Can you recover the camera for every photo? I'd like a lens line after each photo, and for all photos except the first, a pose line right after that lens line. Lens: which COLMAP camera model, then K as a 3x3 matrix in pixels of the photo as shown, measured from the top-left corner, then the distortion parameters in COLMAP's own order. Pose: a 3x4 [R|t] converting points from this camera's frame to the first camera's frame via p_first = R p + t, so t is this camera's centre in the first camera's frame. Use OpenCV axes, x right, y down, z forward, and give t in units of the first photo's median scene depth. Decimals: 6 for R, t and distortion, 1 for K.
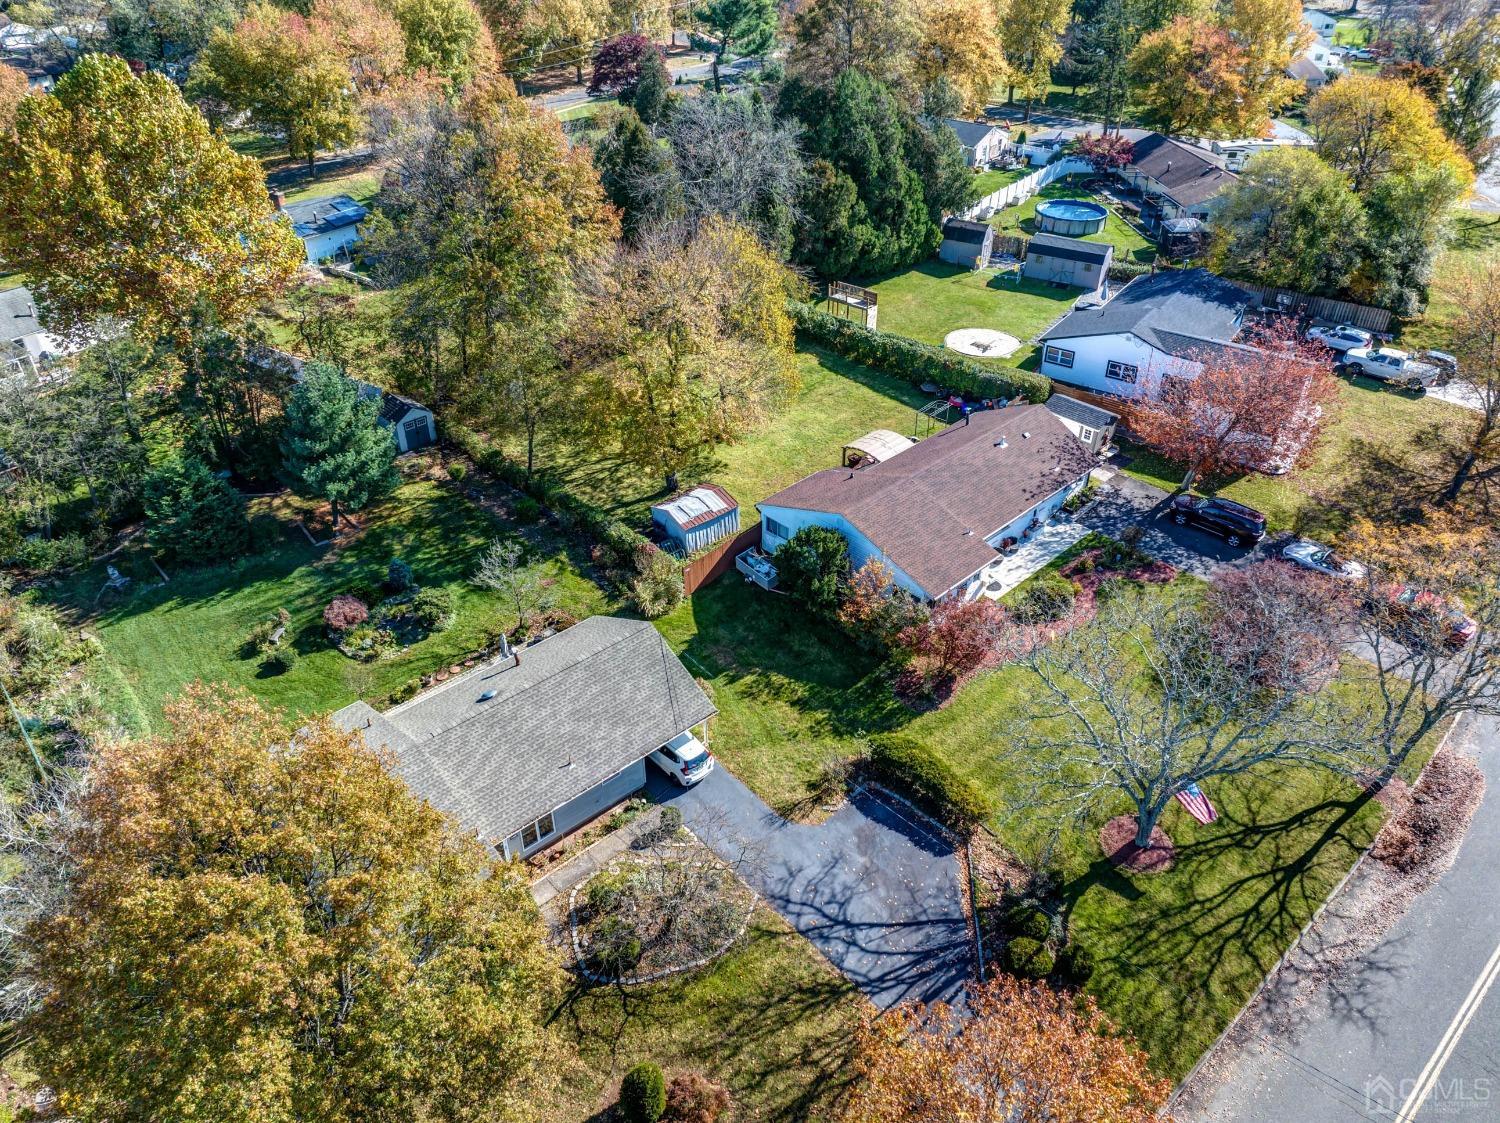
lens RADIAL K [[1037.1, 0, 750.0], [0, 1037.1, 561.5], [0, 0, 1]] dist [-0.047997, 0.007103]
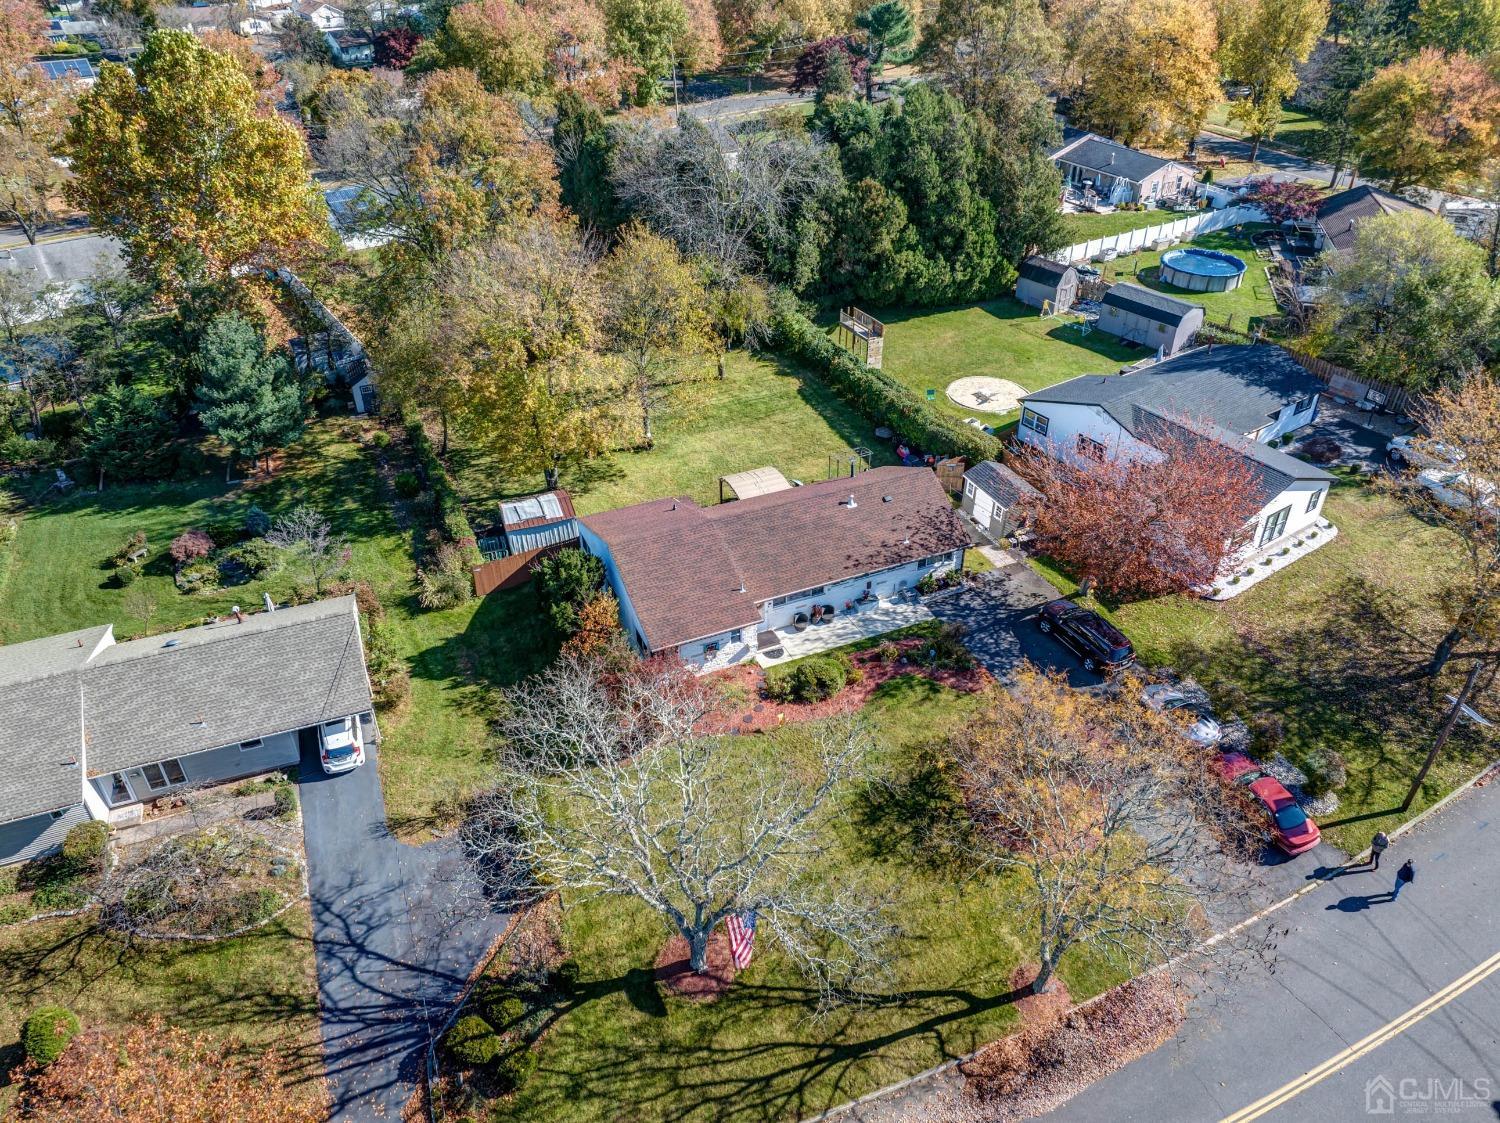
lens RADIAL K [[1037.1, 0, 750.0], [0, 1037.1, 561.5], [0, 0, 1]] dist [-0.047997, 0.007103]
pose [[0.940047, 0.194176, -0.280372, 0.426616], [-0.193984, 0.980584, 0.028718, -0.072902], [0.280504, 0.027391, 0.959462, 0.103716]]
